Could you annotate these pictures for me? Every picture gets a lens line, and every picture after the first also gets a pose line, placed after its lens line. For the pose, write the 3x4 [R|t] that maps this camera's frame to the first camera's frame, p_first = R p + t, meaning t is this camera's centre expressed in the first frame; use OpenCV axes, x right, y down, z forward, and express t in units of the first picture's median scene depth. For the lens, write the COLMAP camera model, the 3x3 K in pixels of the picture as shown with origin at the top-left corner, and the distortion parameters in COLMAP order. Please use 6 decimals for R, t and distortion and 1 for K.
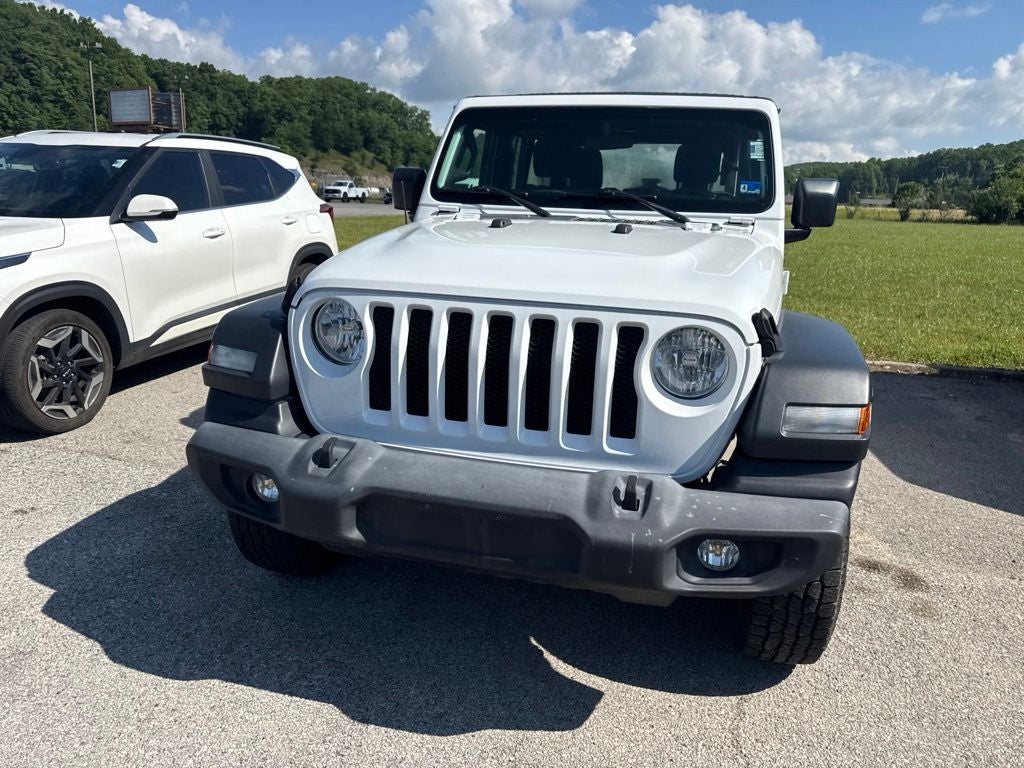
lens RADIAL K [[728.2, 0, 516.4], [0, 728.2, 387.3], [0, 0, 1]] dist [0.006843, -0.009083]
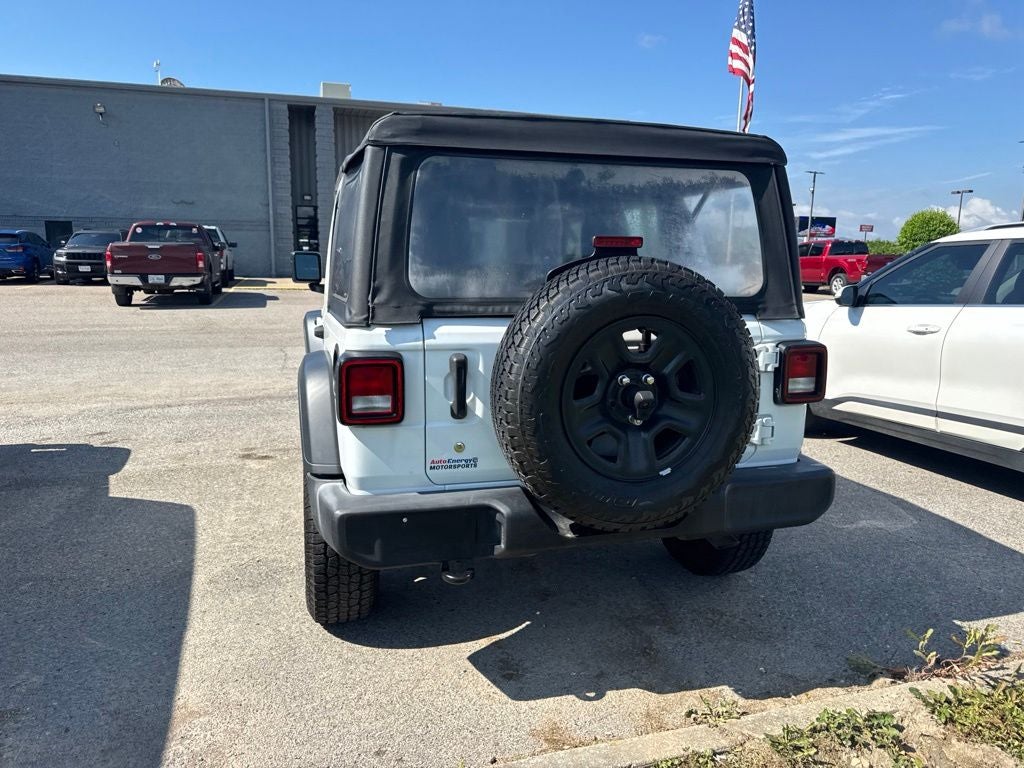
lens RADIAL K [[728.2, 0, 518.8], [0, 728.2, 378.8], [0, 0, 1]] dist [0.006843, -0.009083]
pose [[-0.858491, 0.040960, -0.511191, 0.299103], [-0.173756, 0.914613, 0.365091, -0.245508], [0.482496, 0.402250, -0.778070, 0.914504]]
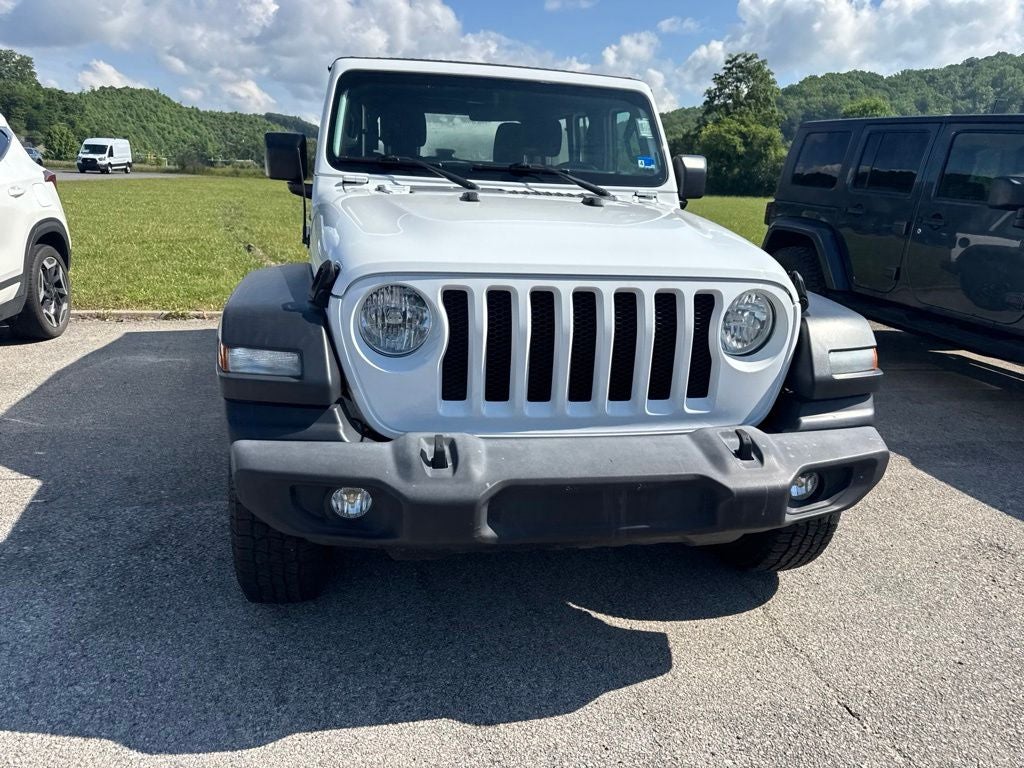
lens RADIAL K [[728.2, 0, 519.5], [0, 728.2, 383.9], [0, 0, 1]] dist [0.006843, -0.009083]
pose [[0.902323, -0.112233, 0.416194, -0.123640], [0.097187, 0.993619, 0.057241, -0.008670], [-0.419963, -0.011201, 0.907472, 0.028091]]
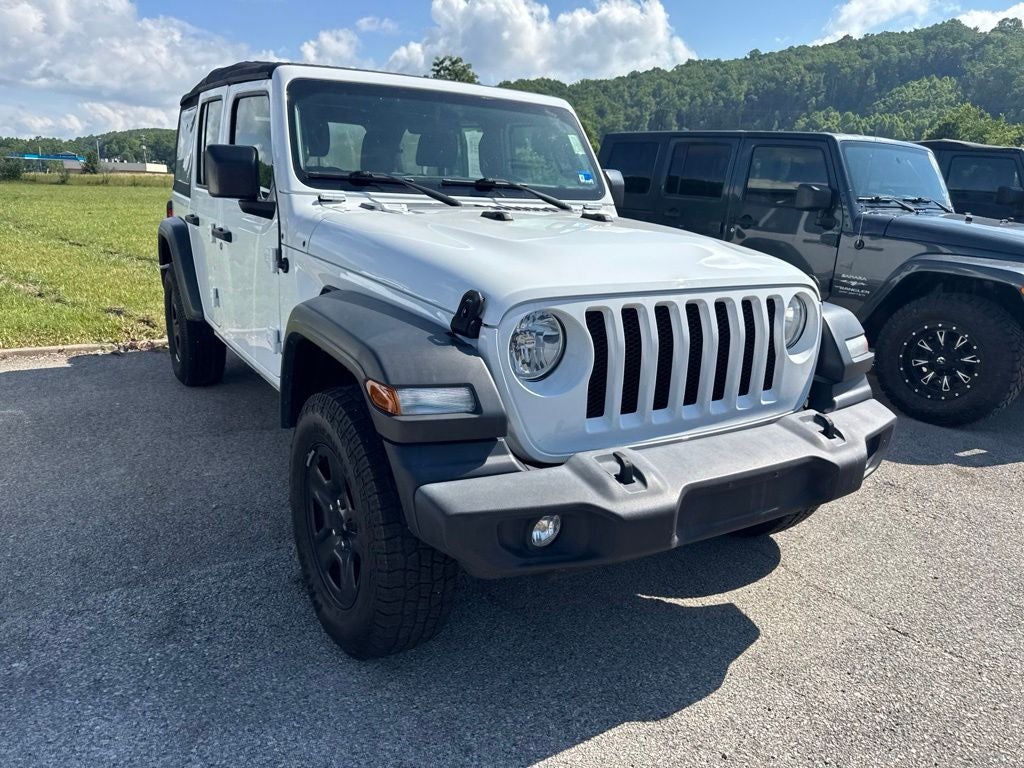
lens RADIAL K [[728.2, 0, 513.9], [0, 728.2, 384.2], [0, 0, 1]] dist [0.006843, -0.009083]
pose [[0.685761, -0.196546, 0.700787, -0.230425], [0.171188, 0.979393, 0.107167, -0.033133], [-0.707409, 0.046475, 0.705275, 0.096932]]
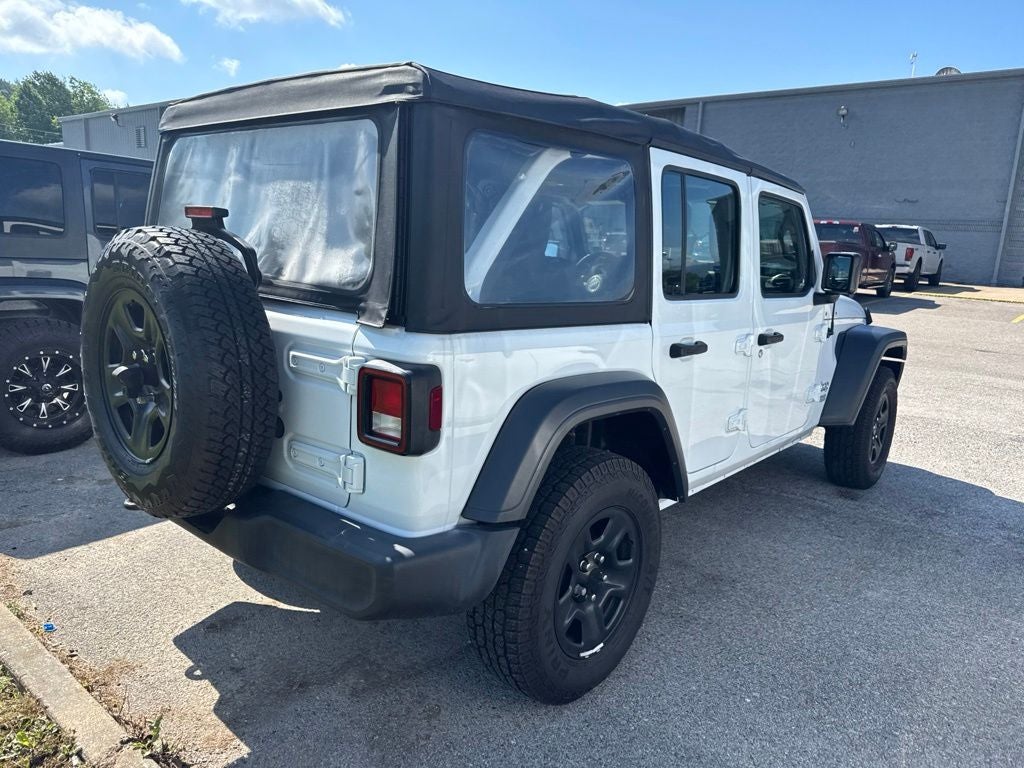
lens RADIAL K [[728.2, 0, 515.1], [0, 728.2, 396.8], [0, 0, 1]] dist [0.006843, -0.009083]
pose [[-0.893589, -0.168349, 0.416123, -0.082932], [0.043366, 0.890298, 0.453309, -0.252517], [-0.446787, 0.423118, -0.788259, 0.878465]]
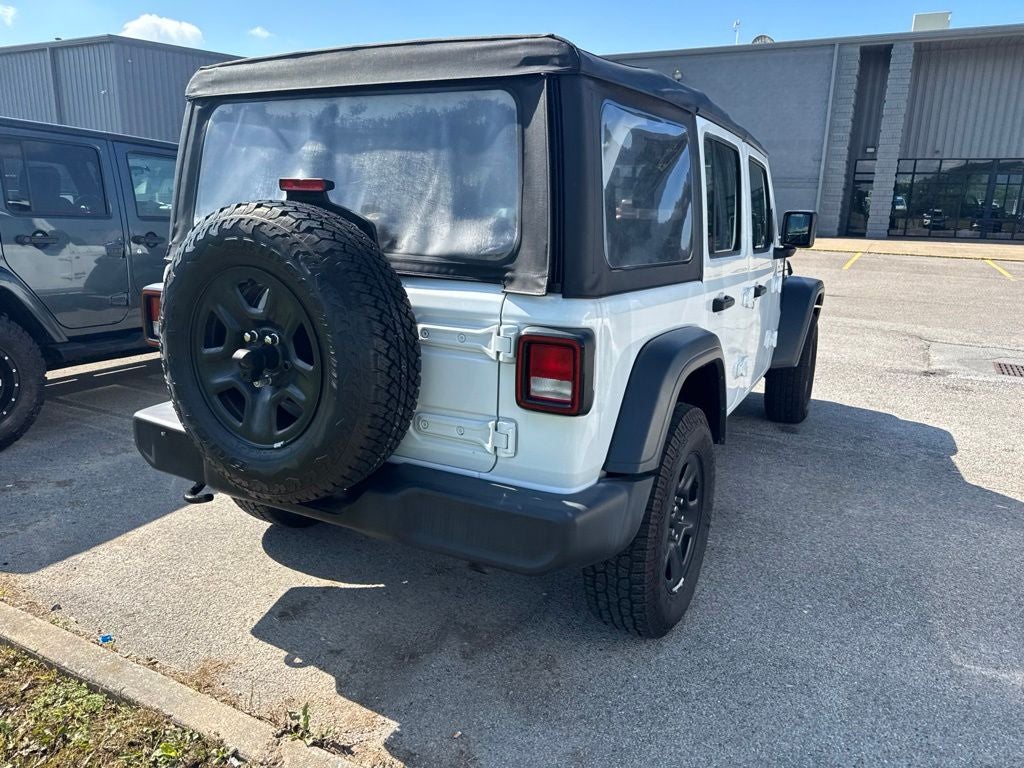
lens RADIAL K [[728.2, 0, 516.6], [0, 728.2, 385.0], [0, 0, 1]] dist [0.006843, -0.009083]
pose [[-0.969063, -0.113823, 0.218999, -0.000308], [0.007672, 0.872989, 0.487680, -0.259274], [-0.246693, 0.474273, -0.845108, 0.919863]]
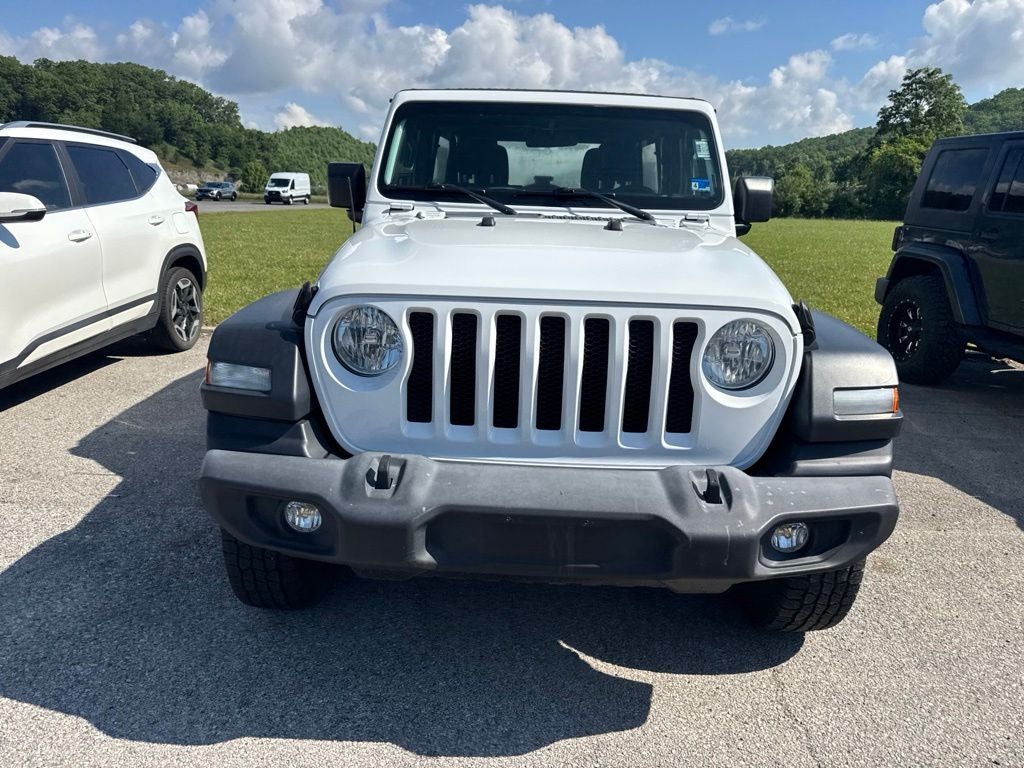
lens RADIAL K [[728.2, 0, 517.5], [0, 728.2, 387.2], [0, 0, 1]] dist [0.006843, -0.009083]
pose [[0.972355, -0.061321, 0.225311, -0.067444], [0.060481, 0.998113, 0.010637, -0.004017], [-0.225538, 0.003284, 0.974229, 0.014125]]
